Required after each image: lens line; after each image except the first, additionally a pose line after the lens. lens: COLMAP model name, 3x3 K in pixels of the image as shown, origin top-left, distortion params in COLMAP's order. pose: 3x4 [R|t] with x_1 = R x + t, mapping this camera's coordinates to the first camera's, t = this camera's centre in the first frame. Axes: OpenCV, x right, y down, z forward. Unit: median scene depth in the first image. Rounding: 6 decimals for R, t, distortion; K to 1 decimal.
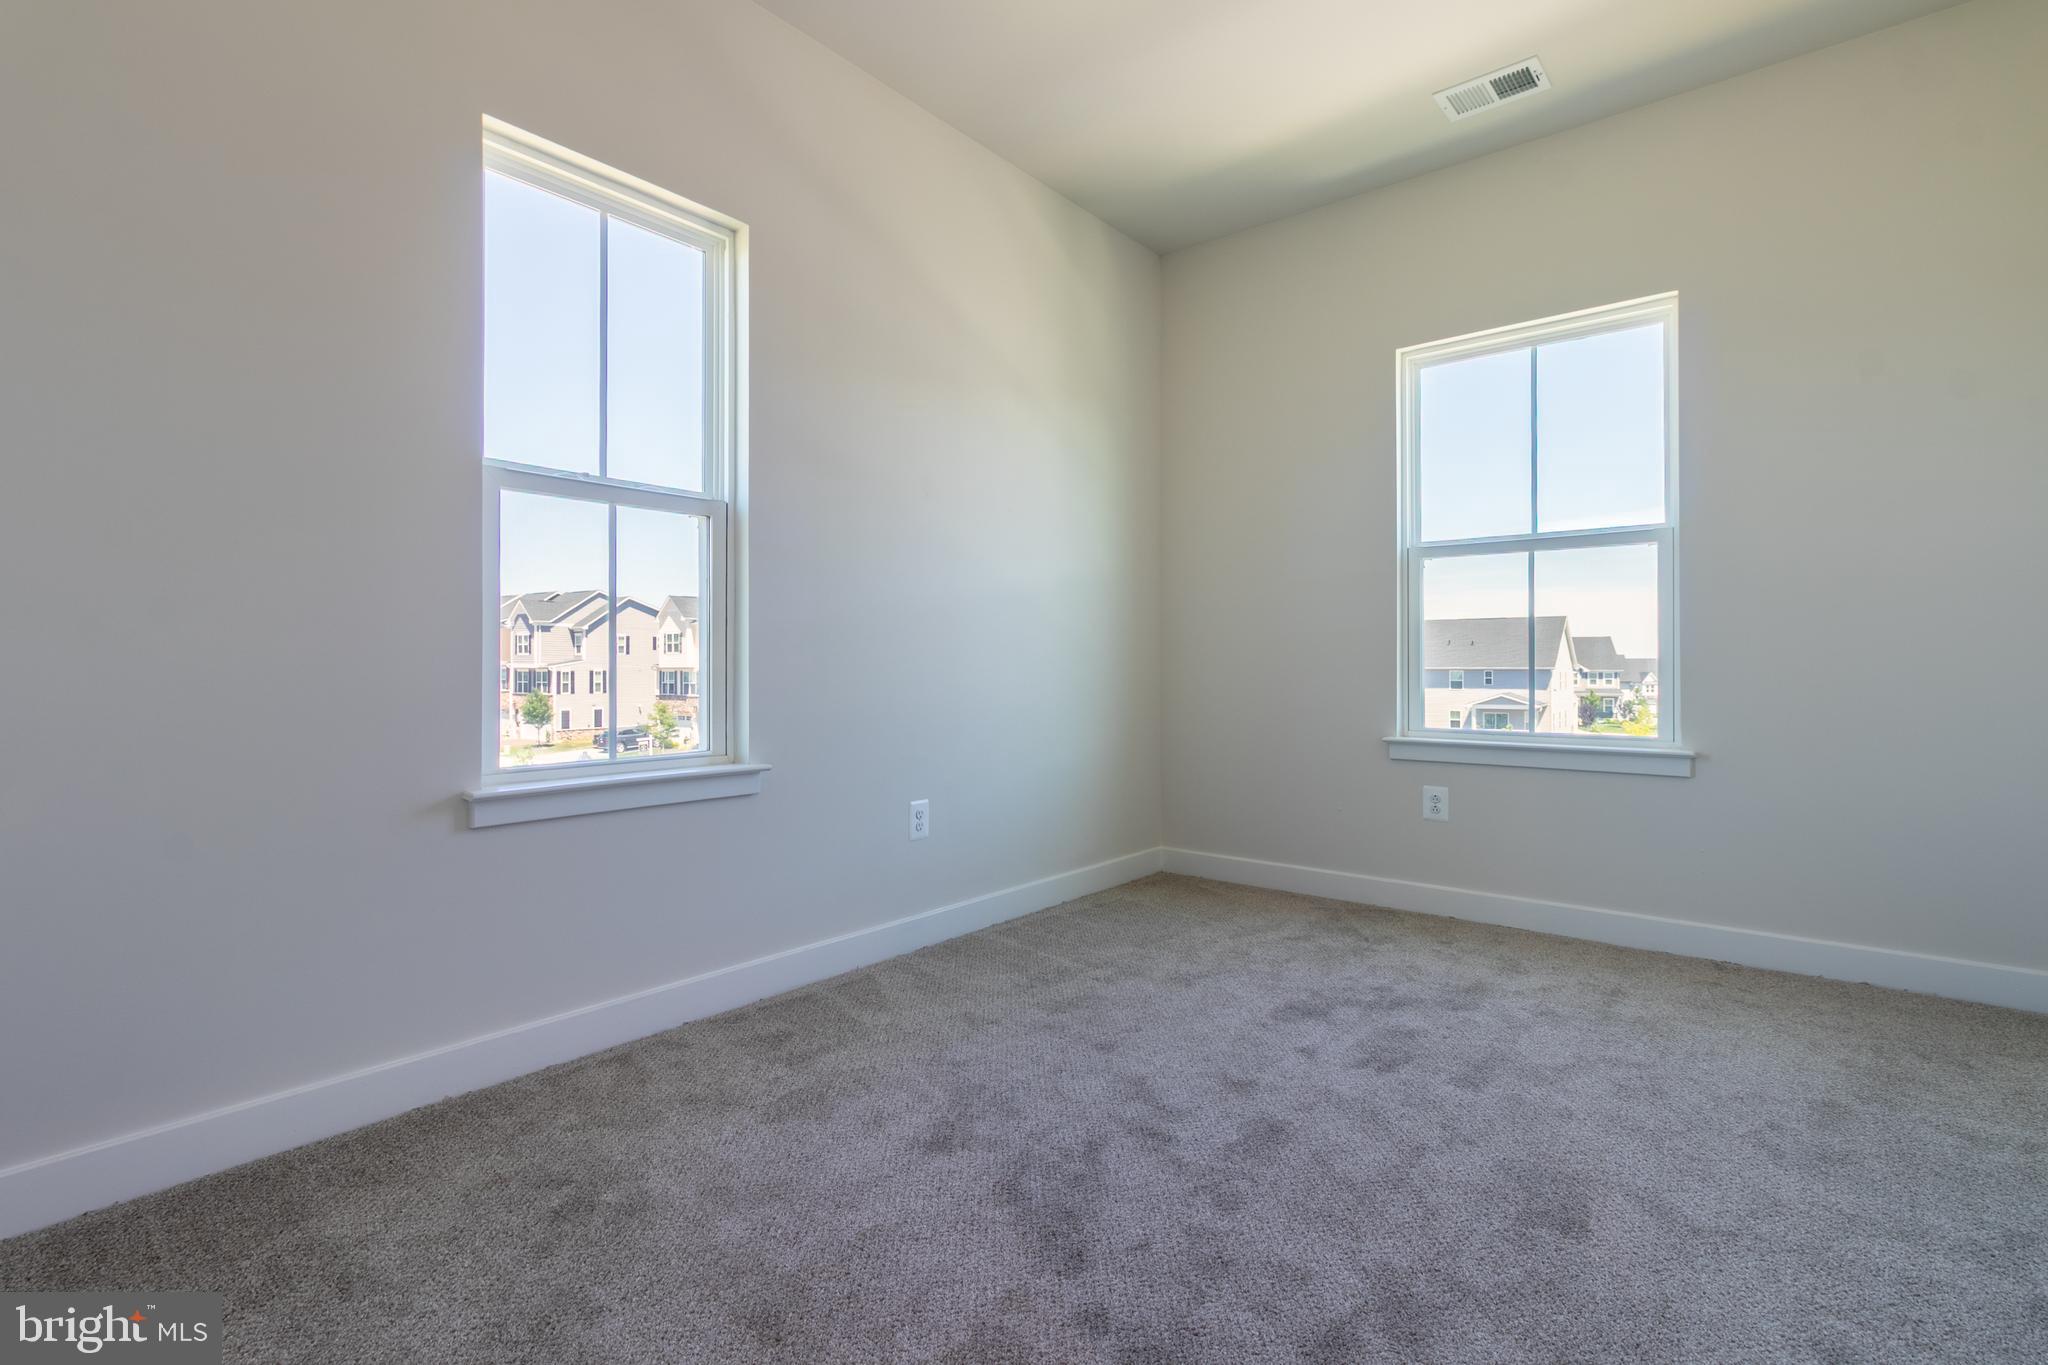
lens RADIAL K [[944.7, 0, 1017.7], [0, 944.7, 661.1], [0, 0, 1]] dist [0.003835, 0.000134]
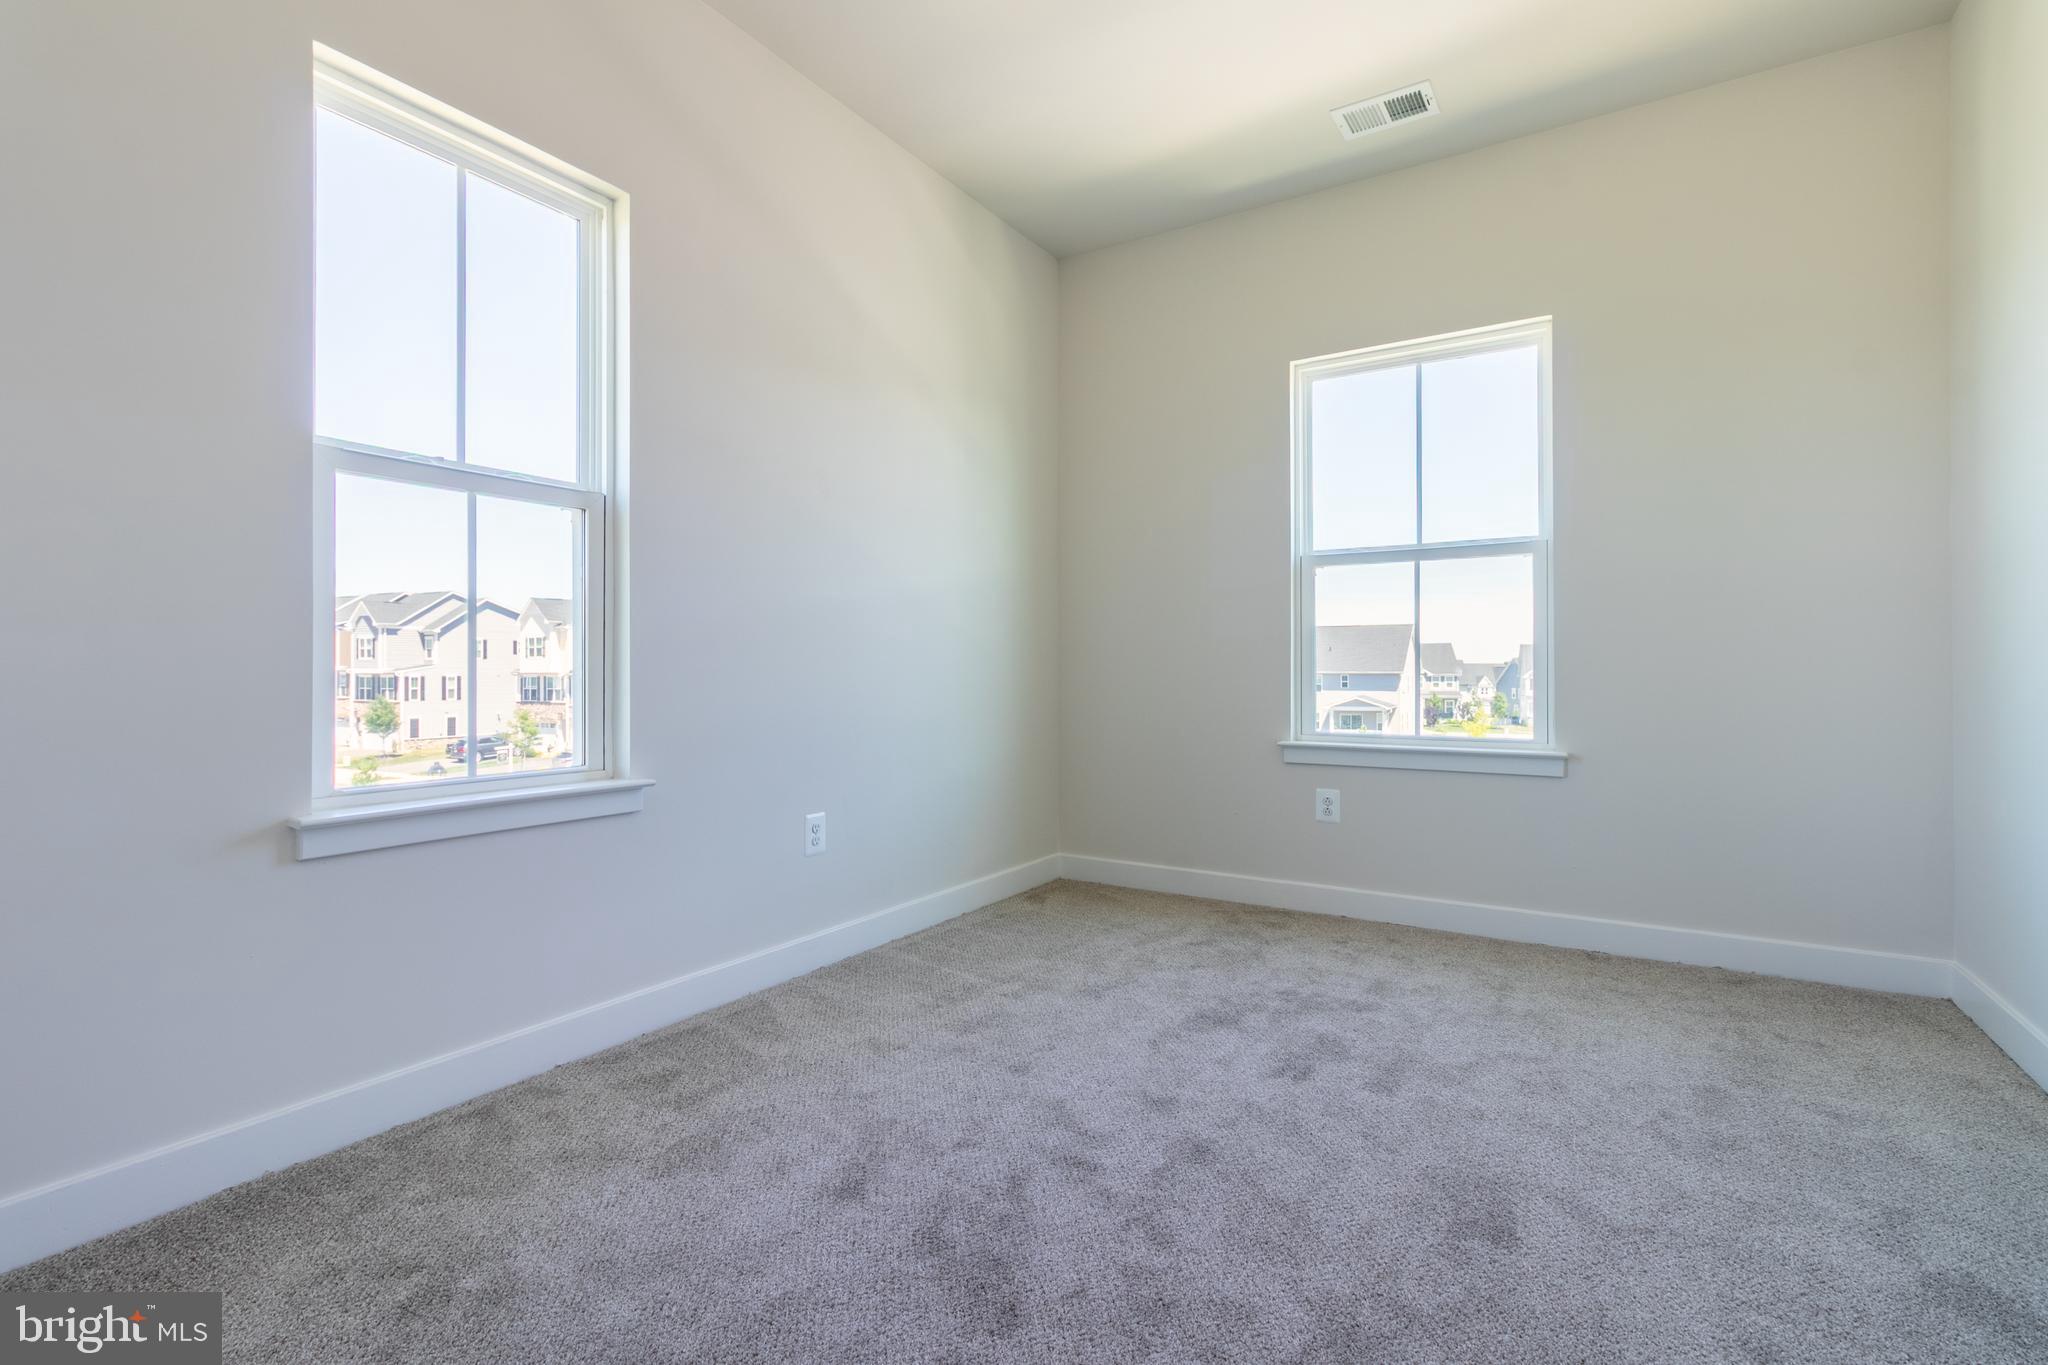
lens RADIAL K [[932.6, 0, 1020.0], [0, 932.6, 665.1], [0, 0, 1]] dist [0.004459, -0.000245]
pose [[0.991706, 0.000010, 0.128528, -0.027298], [0.000087, 1.000000, -0.000752, -0.001490], [-0.128528, 0.000757, 0.991706, 0.055319]]
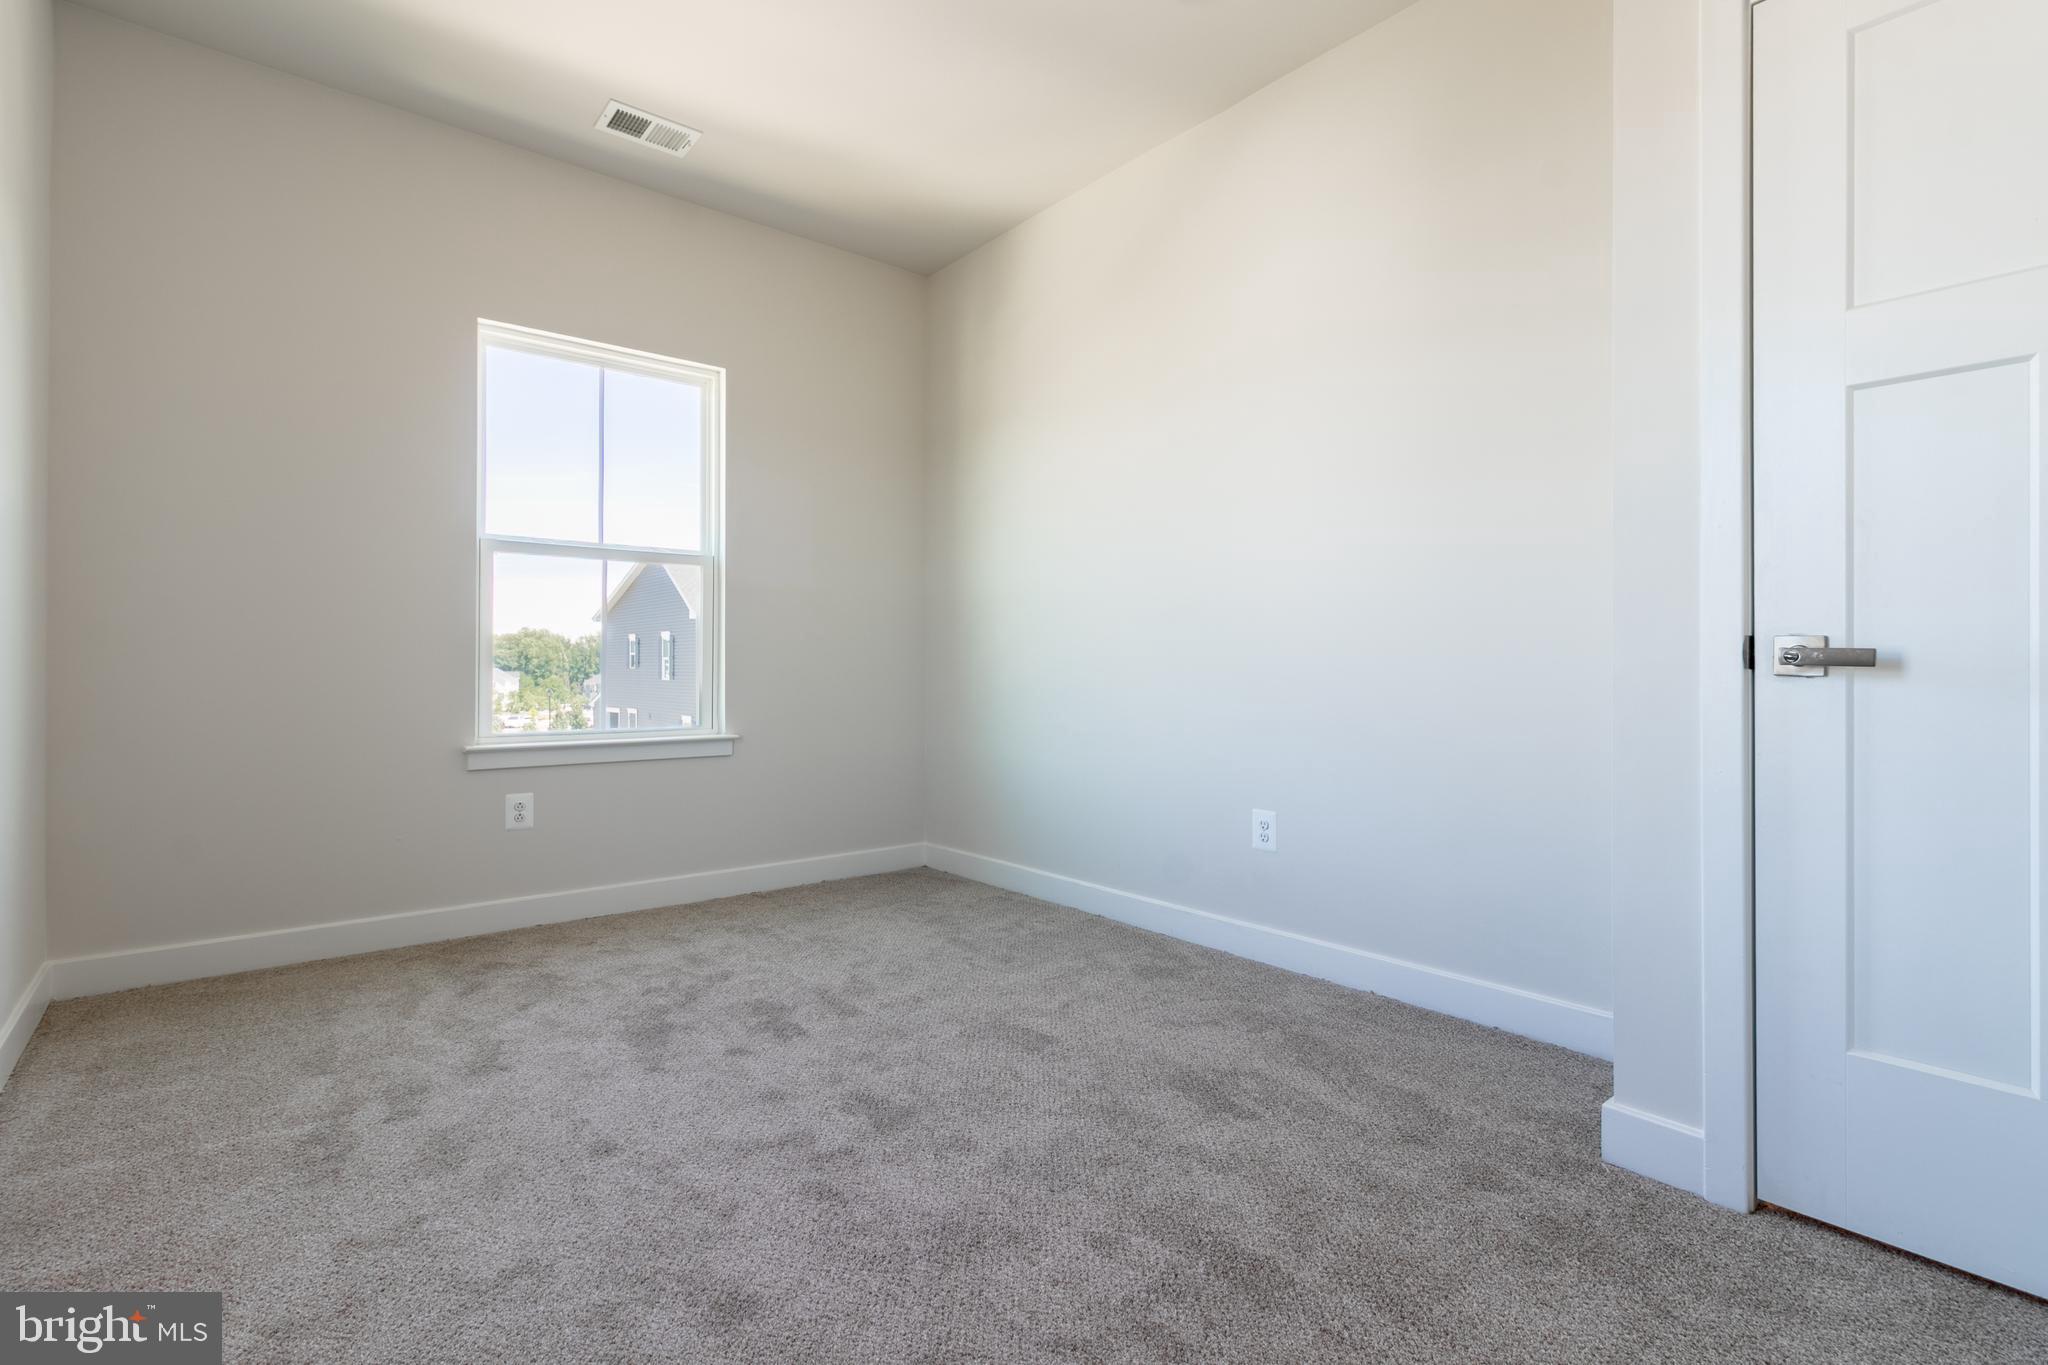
lens RADIAL K [[967.0, 0, 981.4], [0, 967.0, 665.6], [0, 0, 1]] dist [0.001612, 0.000116]
pose [[0.202717, 0.001813, 0.979236, -0.596220], [-0.009345, 0.999956, 0.000083, -0.001248], [-0.979193, -0.009167, 0.202725, 0.492705]]
